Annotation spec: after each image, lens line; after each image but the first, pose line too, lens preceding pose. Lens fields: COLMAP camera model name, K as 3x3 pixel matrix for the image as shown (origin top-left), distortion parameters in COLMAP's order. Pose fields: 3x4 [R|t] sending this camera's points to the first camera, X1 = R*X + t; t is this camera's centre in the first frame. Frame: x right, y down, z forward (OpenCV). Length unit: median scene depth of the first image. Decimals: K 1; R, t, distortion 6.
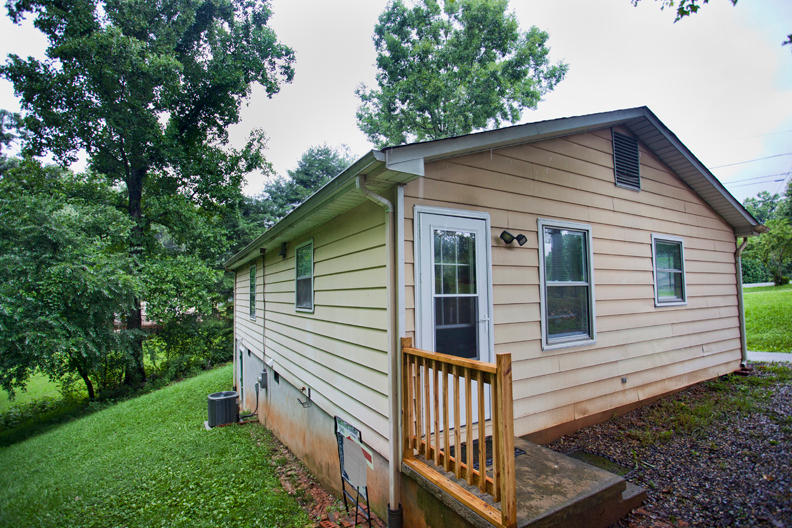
lens RADIAL K [[384.2, 0, 396.7], [0, 384.2, 266.3], [0, 0, 1]] dist [-0.061510, 0.022406]
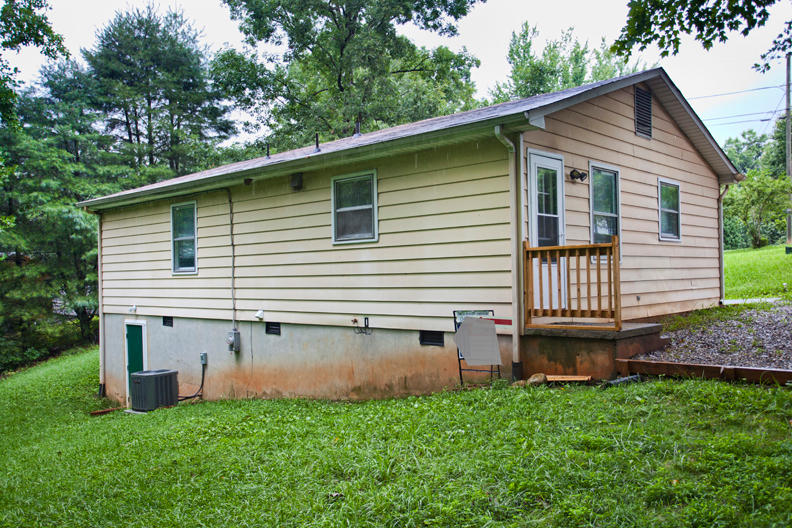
lens RADIAL K [[679.2, 0, 396.9], [0, 679.2, 265.6], [0, 0, 1]] dist [0.008450, -0.004745]
pose [[0.952594, 0.000551, 0.304242, -0.702292], [-0.015849, 0.998731, 0.047814, 0.094755], [-0.303830, -0.050369, 0.951394, -0.737445]]
